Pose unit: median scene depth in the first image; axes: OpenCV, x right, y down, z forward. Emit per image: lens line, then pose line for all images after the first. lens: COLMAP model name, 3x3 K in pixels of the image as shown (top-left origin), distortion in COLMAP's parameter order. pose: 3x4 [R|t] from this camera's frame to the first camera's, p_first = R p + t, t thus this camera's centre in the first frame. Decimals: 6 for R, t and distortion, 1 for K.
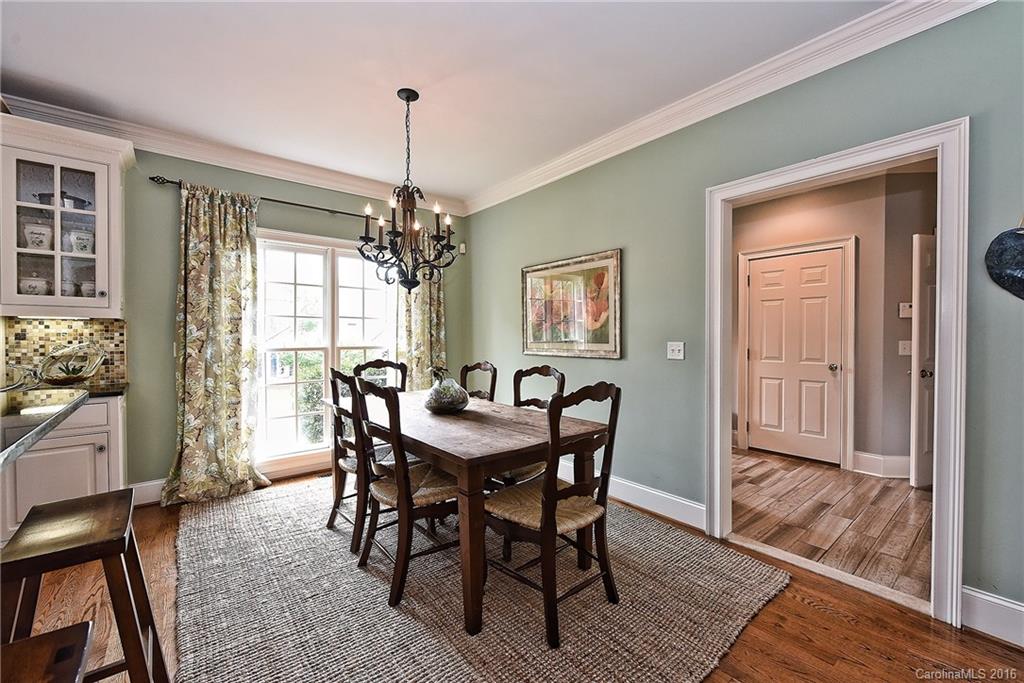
lens RADIAL K [[418.3, 0, 512.0], [0, 418.3, 341.5], [0, 0, 1]] dist [-0.001254, -0.000103]
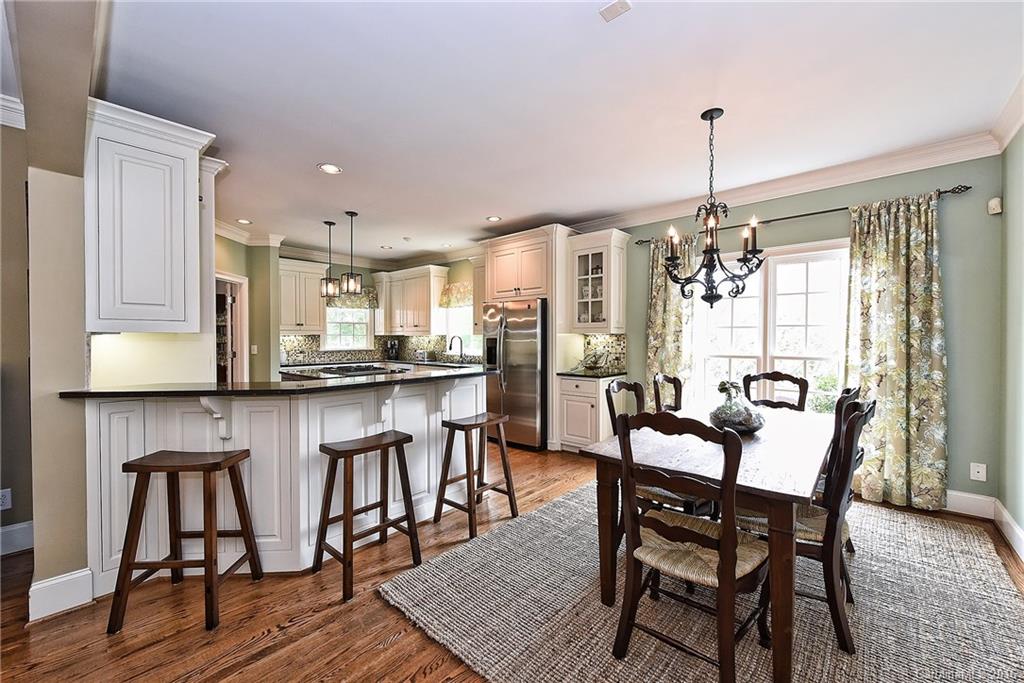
lens RADIAL K [[403.0, 0, 512.0], [0, 403.0, 341.5], [0, 0, 1]] dist [0.000735, 0.000094]
pose [[0.150580, 0.010926, -0.988538, 0.540282], [-0.011786, 0.999888, 0.009256, -0.029029], [0.988528, 0.010257, 0.150691, 0.306003]]
